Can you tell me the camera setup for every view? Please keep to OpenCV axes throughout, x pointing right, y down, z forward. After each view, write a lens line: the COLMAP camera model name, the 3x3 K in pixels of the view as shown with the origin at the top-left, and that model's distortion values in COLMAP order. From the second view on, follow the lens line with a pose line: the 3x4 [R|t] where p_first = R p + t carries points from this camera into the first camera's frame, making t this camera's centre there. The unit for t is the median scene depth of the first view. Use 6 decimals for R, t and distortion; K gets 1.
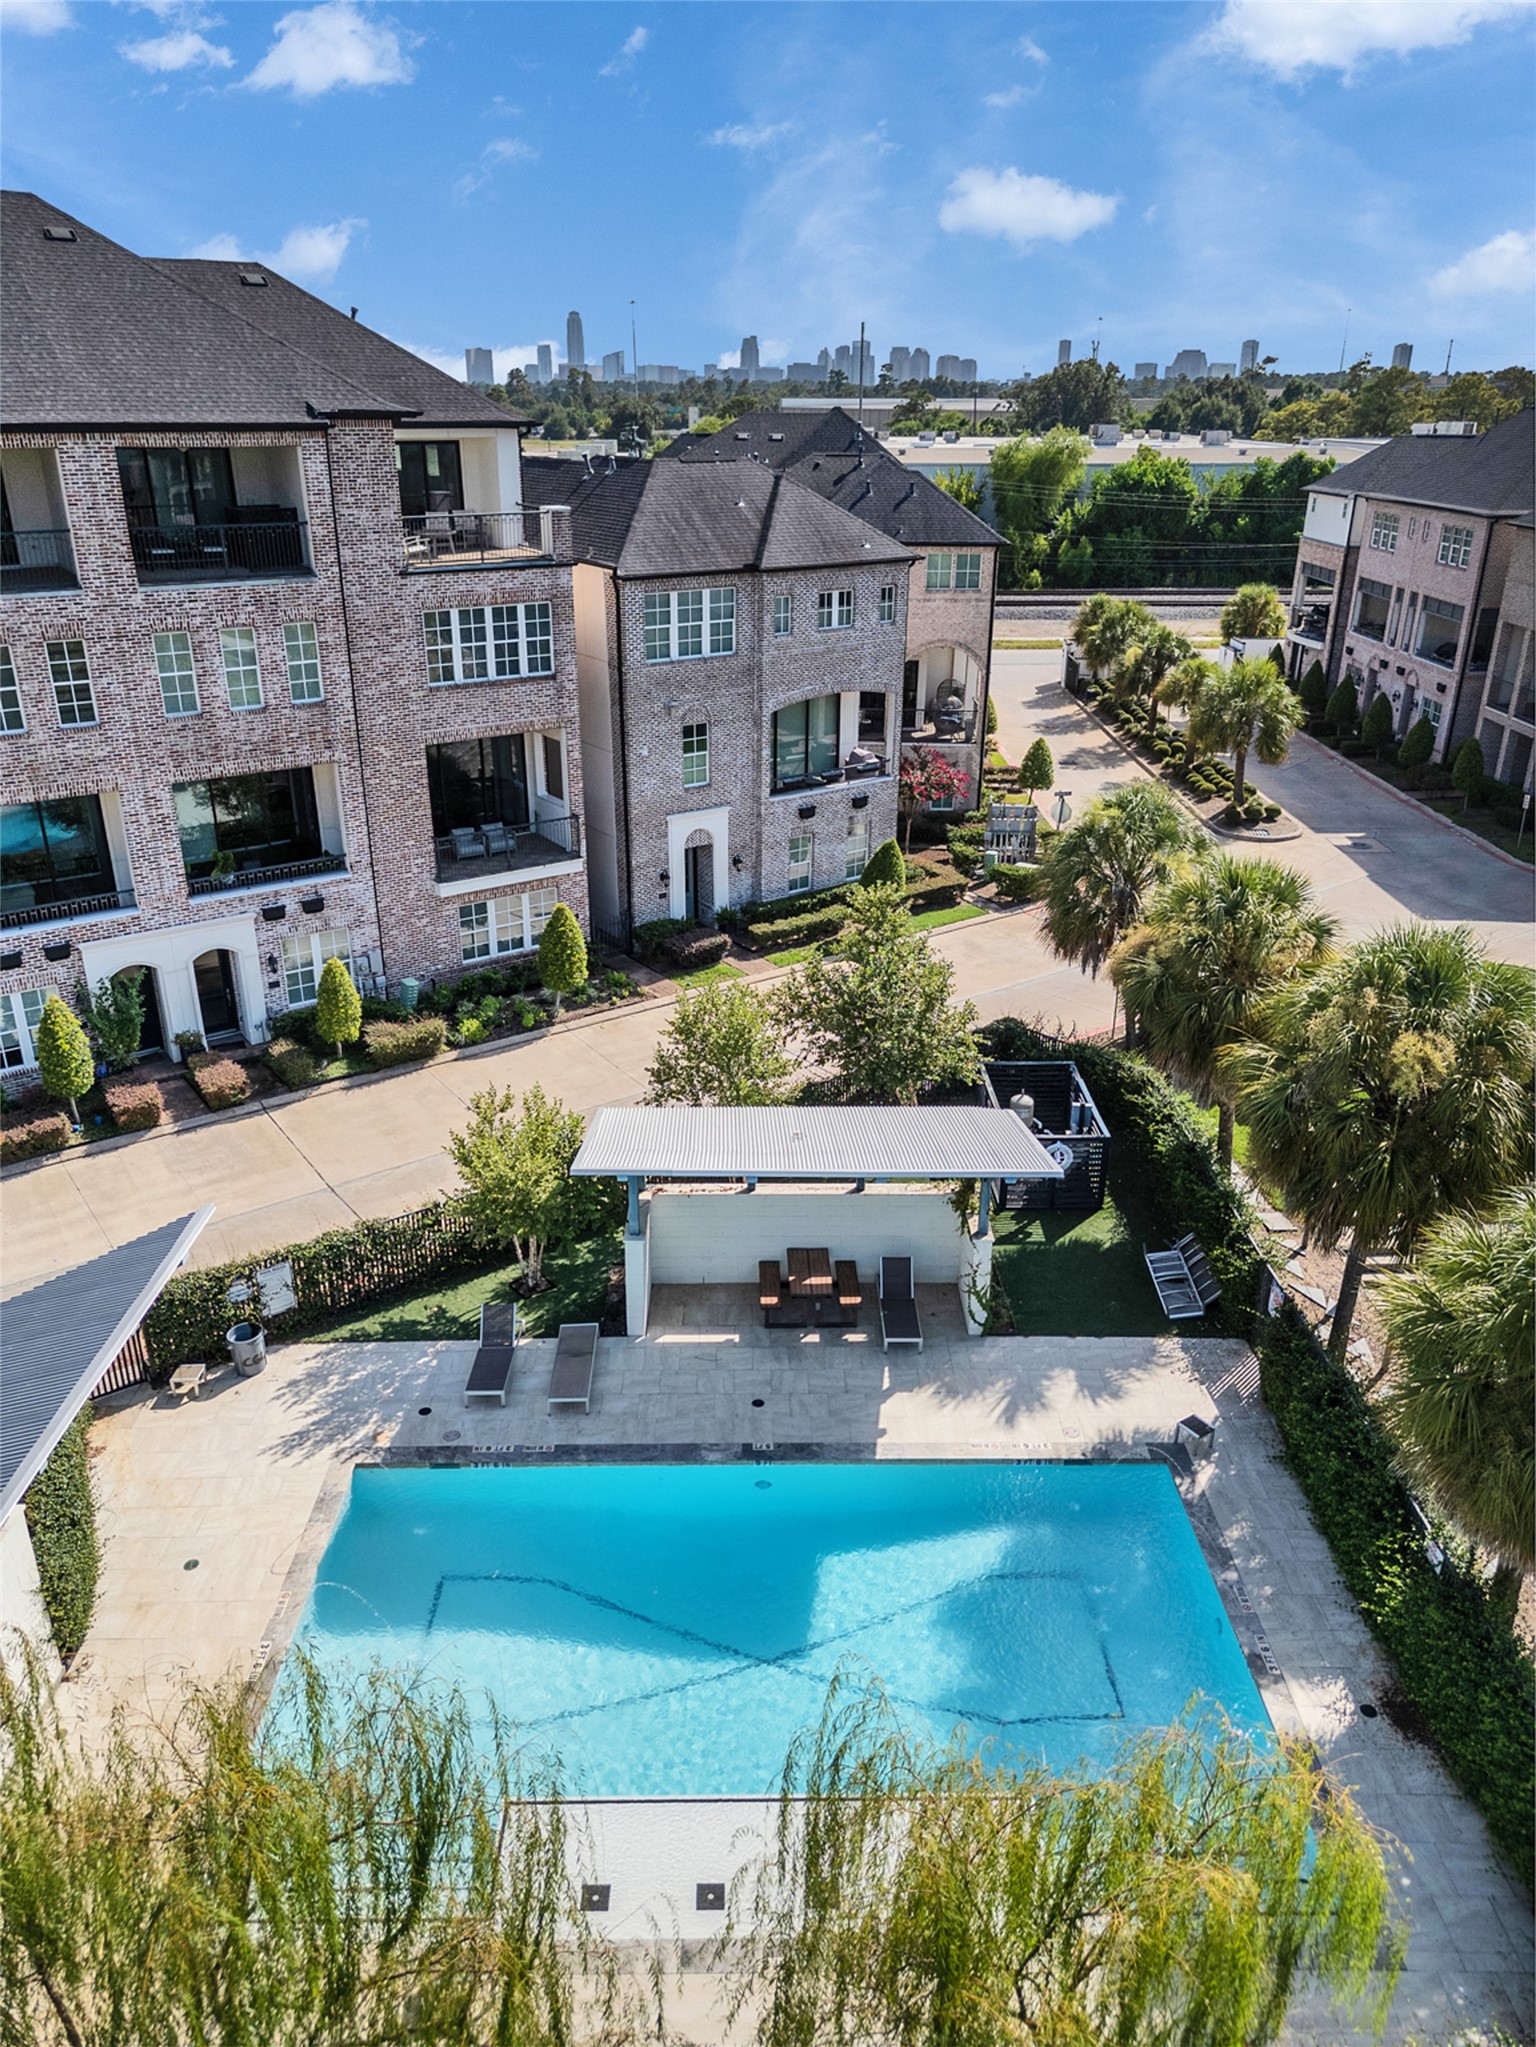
lens RADIAL K [[1446.3, 0, 768.0], [0, 1446.3, 1023.5], [0, 0, 1]] dist [0.031200, -0.002893]
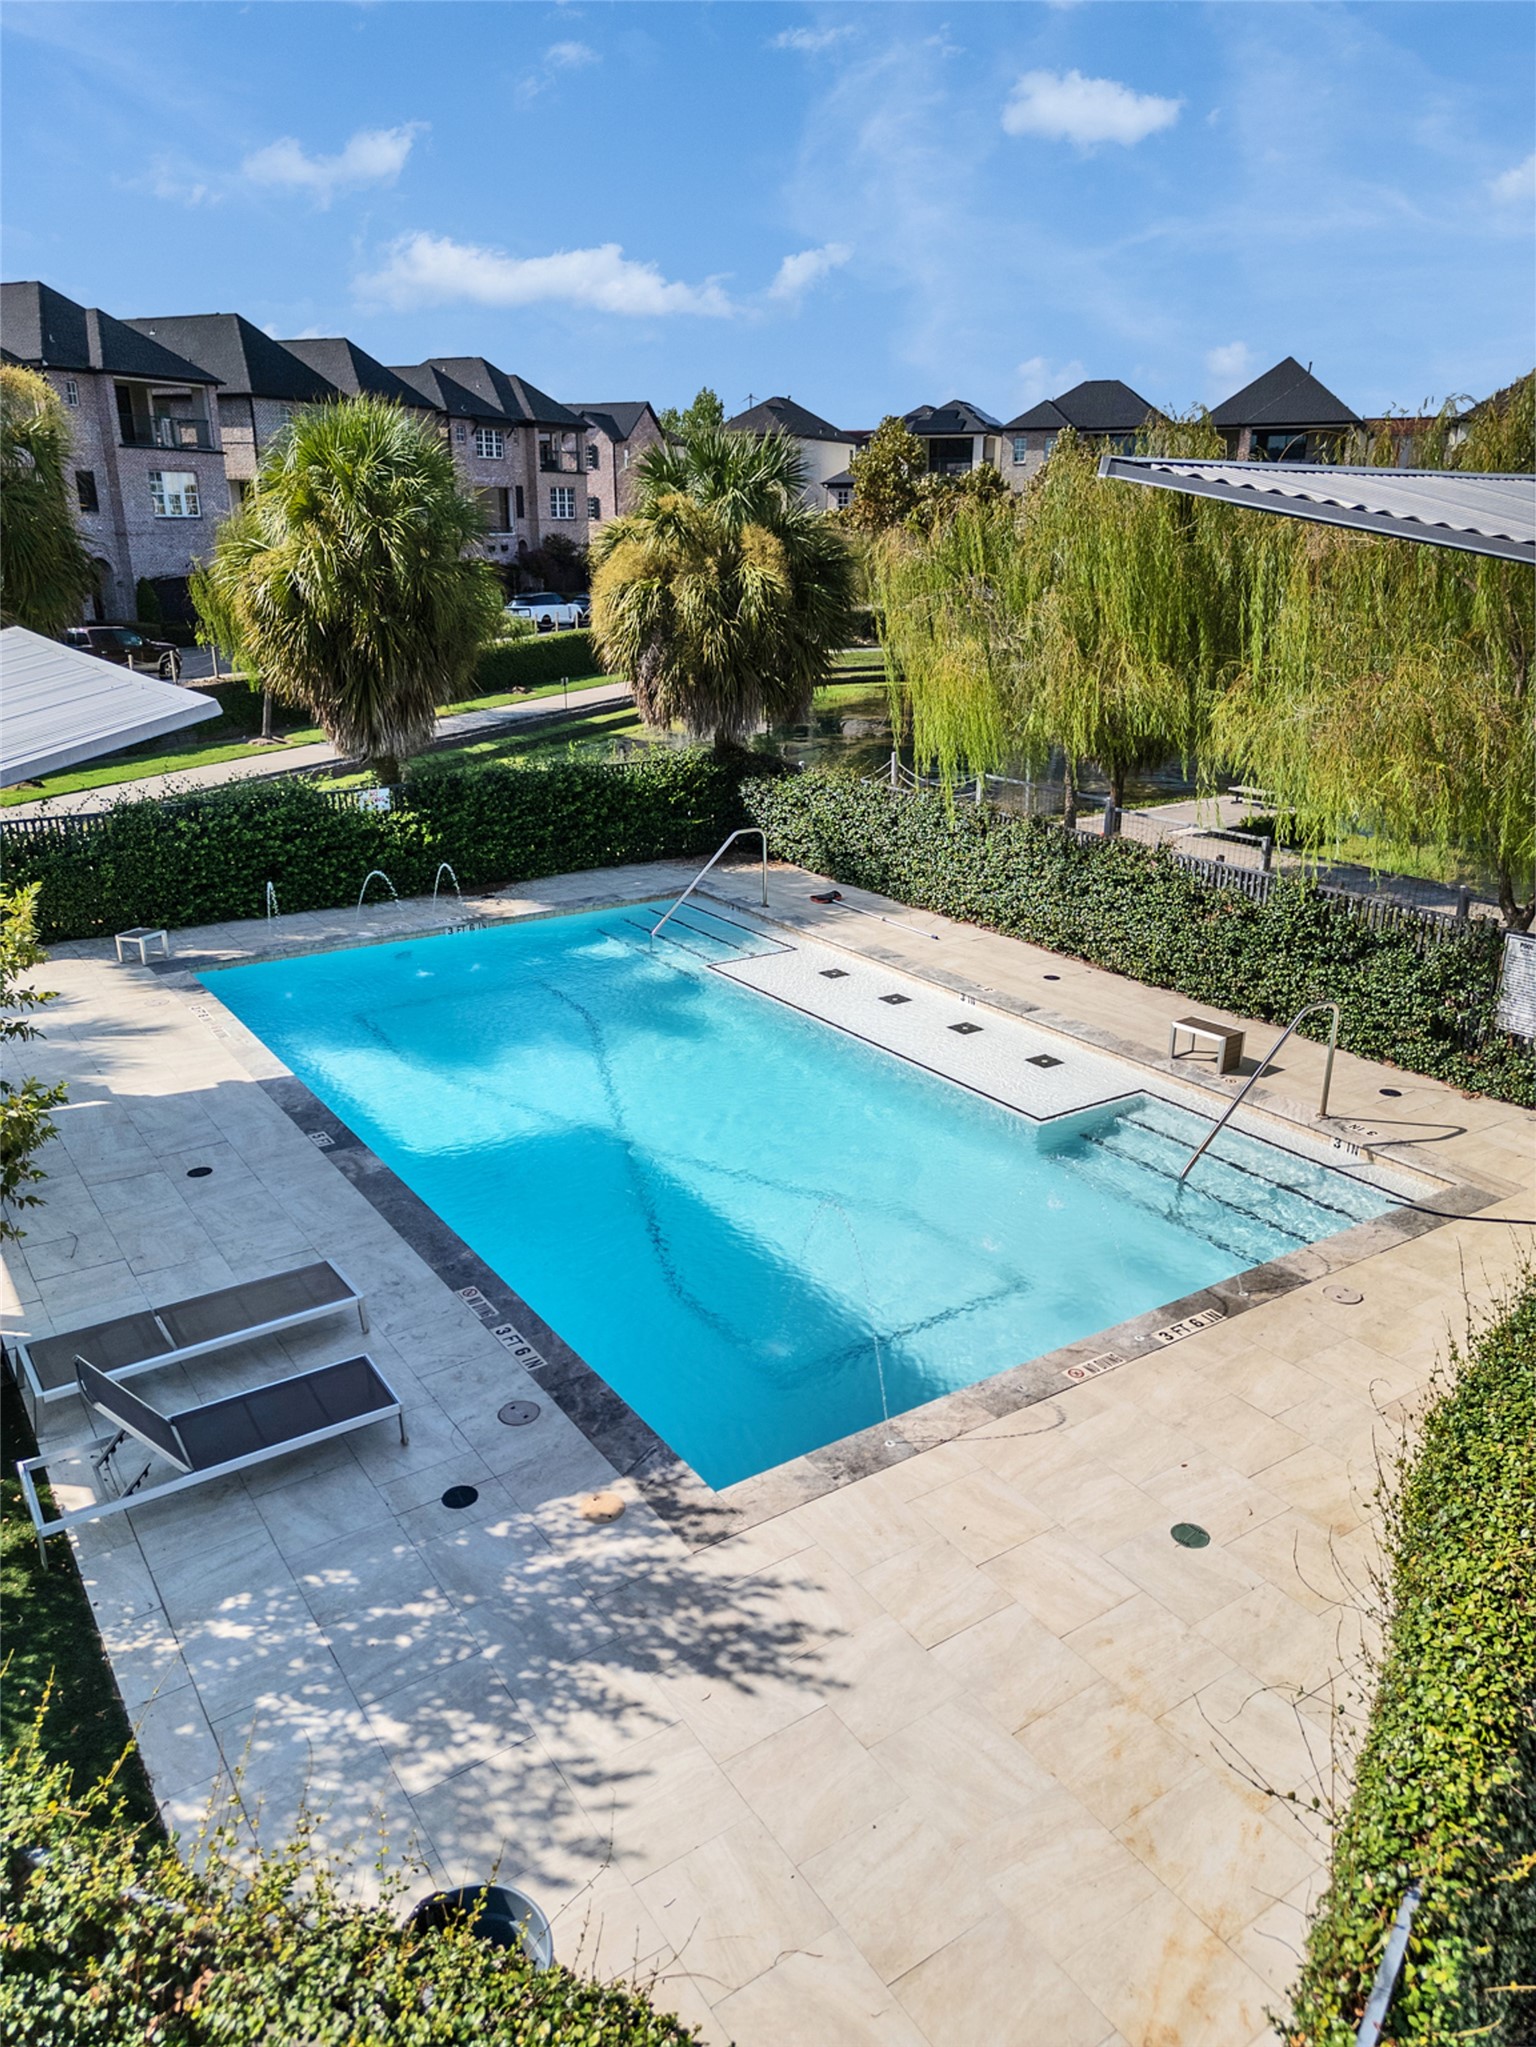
lens RADIAL K [[1446.3, 0, 768.0], [0, 1446.3, 1023.5], [0, 0, 1]] dist [0.031200, -0.002893]
pose [[-0.547361, -0.287562, 0.785942, -0.546928], [0.324640, 0.792622, 0.516099, 0.011958], [-0.771366, 0.537641, -0.340496, 1.037278]]
